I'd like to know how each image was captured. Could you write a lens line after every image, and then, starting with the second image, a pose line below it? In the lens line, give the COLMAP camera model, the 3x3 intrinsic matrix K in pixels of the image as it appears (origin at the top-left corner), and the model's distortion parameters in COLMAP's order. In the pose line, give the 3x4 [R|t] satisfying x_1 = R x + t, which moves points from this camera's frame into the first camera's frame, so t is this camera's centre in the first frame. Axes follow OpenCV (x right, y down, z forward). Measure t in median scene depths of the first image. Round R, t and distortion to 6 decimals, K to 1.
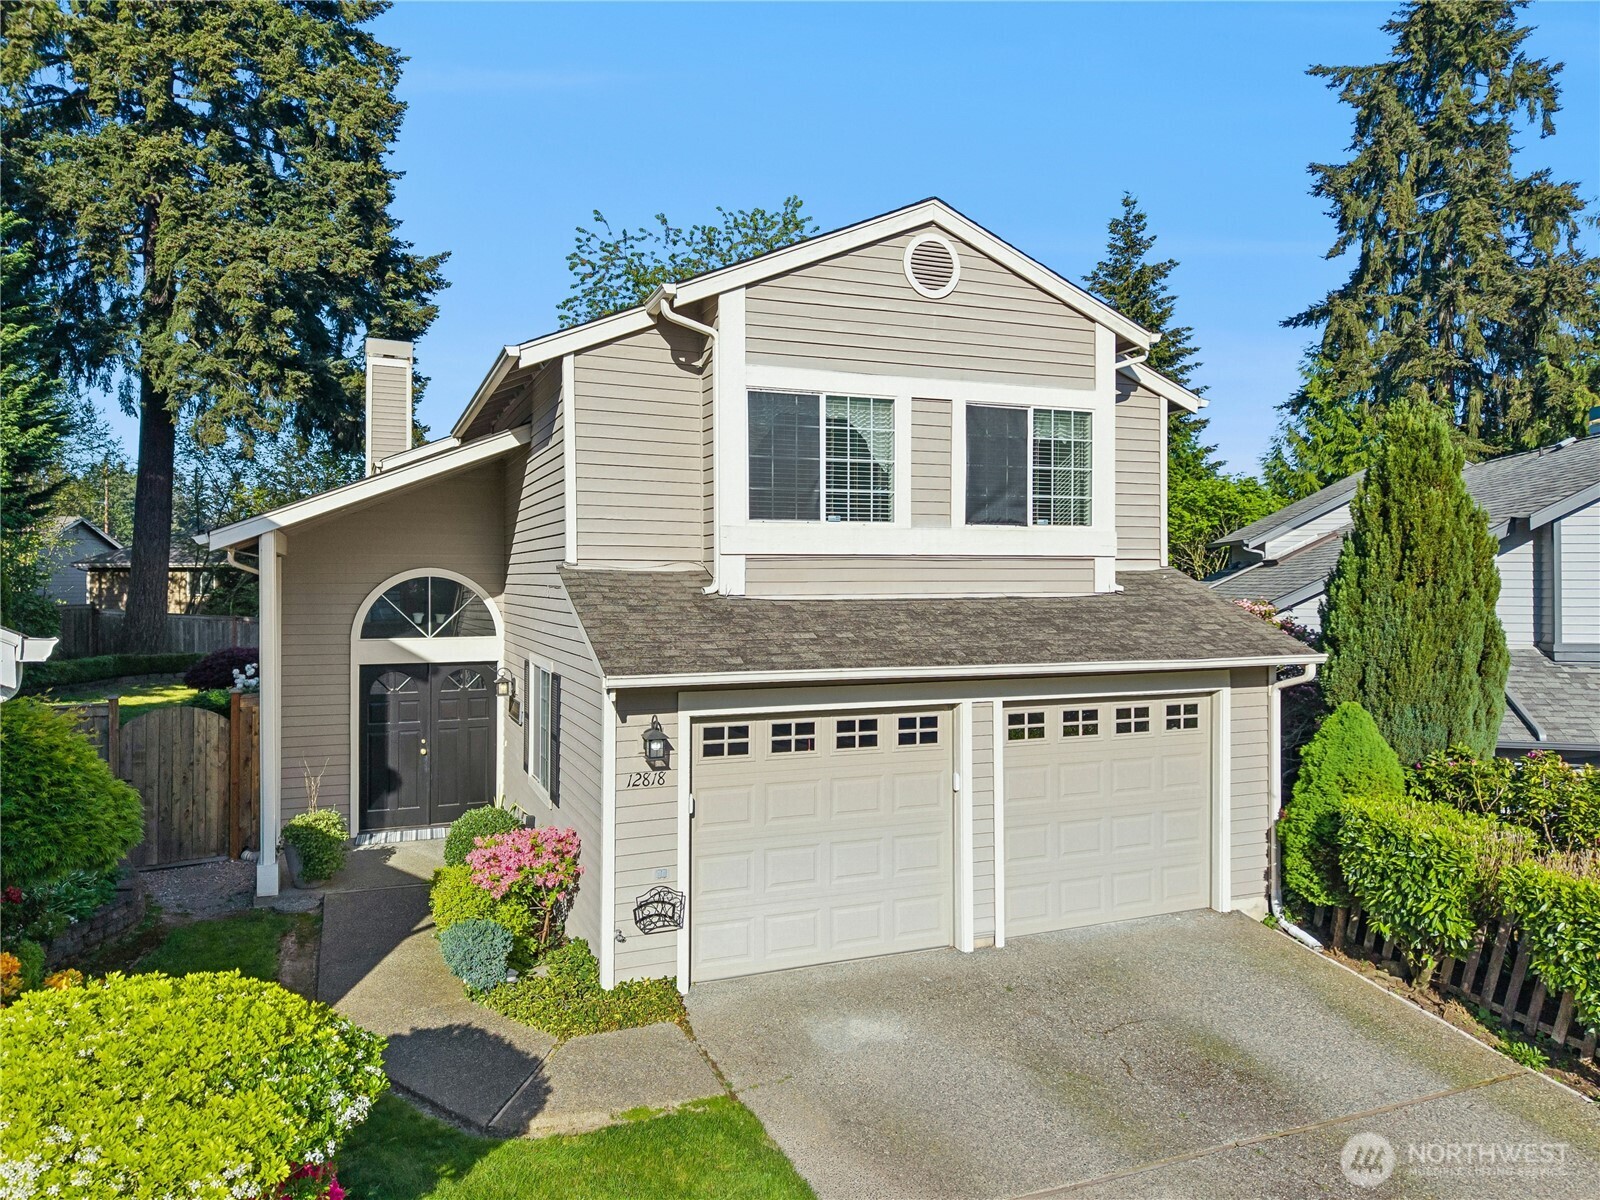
lens RADIAL K [[1085.1, 0, 807.0], [0, 1085.1, 592.9], [0, 0, 1]] dist [0.007799, 0.000301]
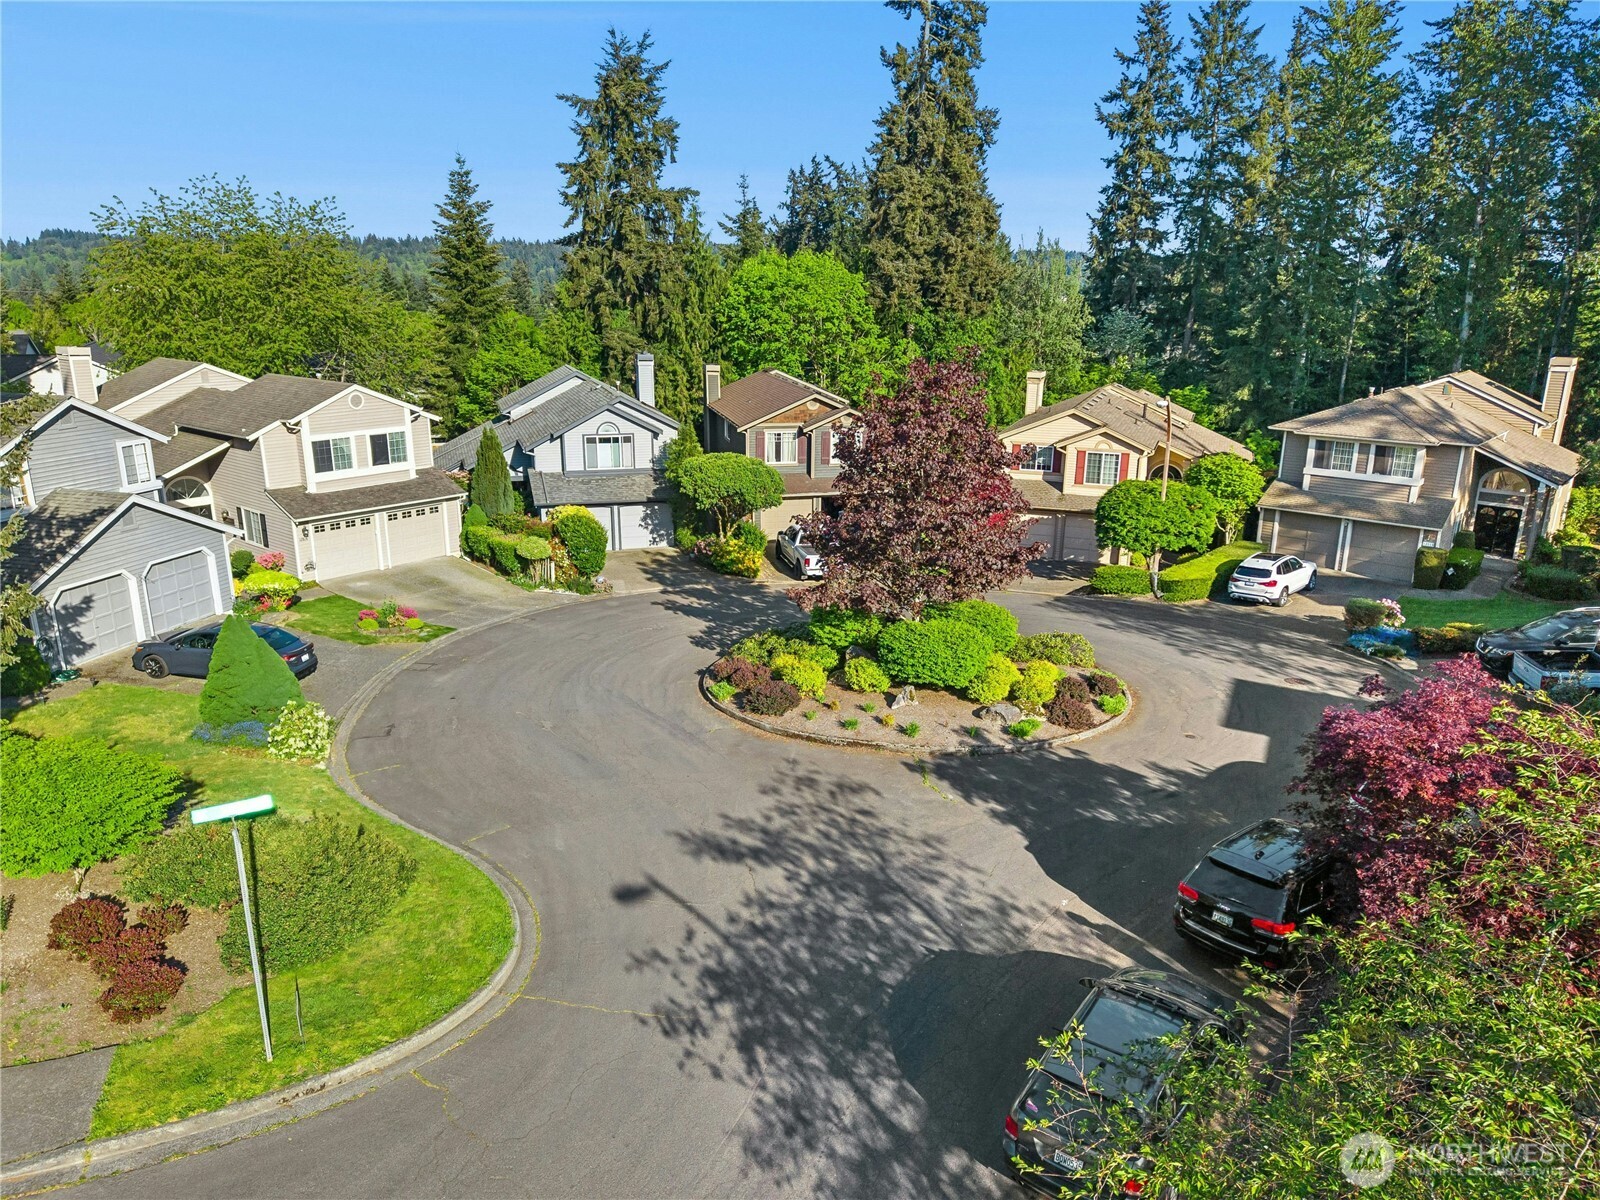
lens RADIAL K [[1085.1, 0, 807.0], [0, 1085.1, 592.9], [0, 0, 1]] dist [0.007799, 0.000301]
pose [[0.876241, -0.122957, 0.465923, -0.351701], [-0.005536, 0.964265, 0.264882, -0.651414], [-0.481842, -0.234680, 0.844247, -3.076971]]
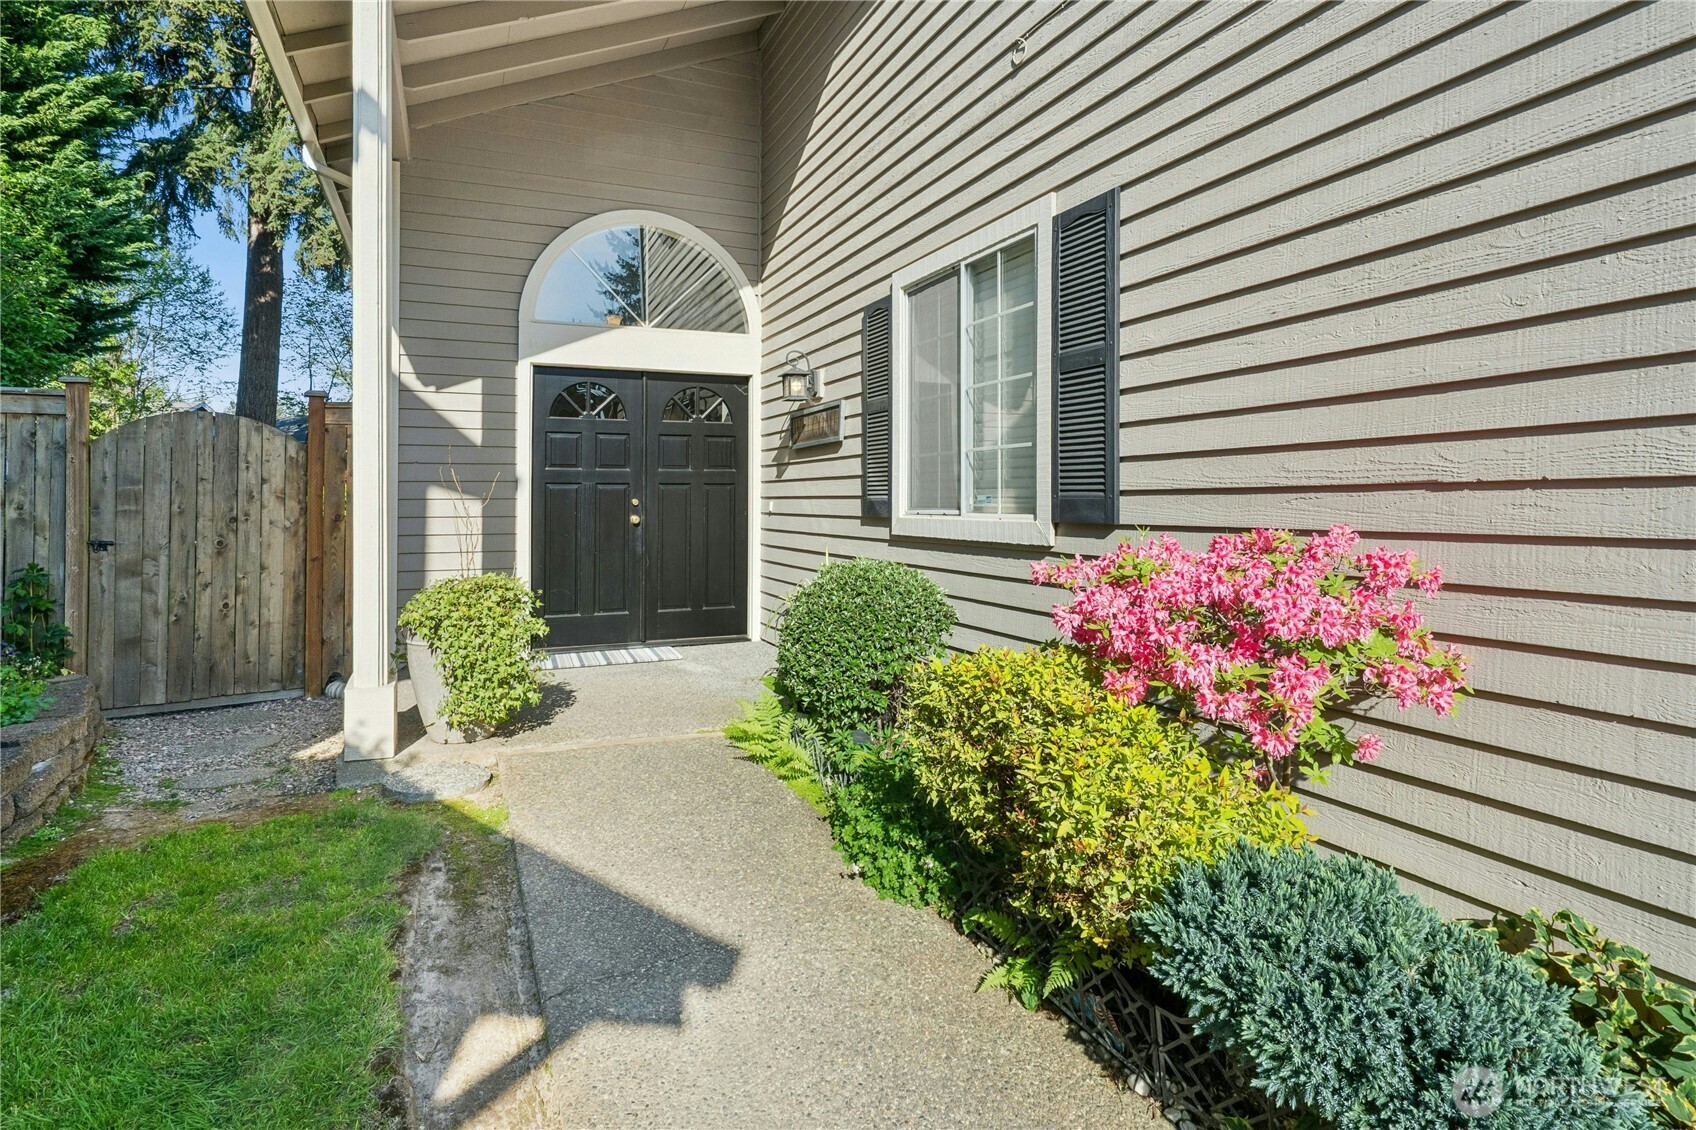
lens RADIAL K [[899.7, 0, 841.4], [0, 899.7, 498.0], [0, 0, 1]] dist [-0.001096, -0.000395]
pose [[0.999913, -0.004457, 0.012440, -0.313389], [0.004624, 0.999899, -0.013436, 0.180776], [-0.012379, 0.013492, 0.999832, 0.641168]]
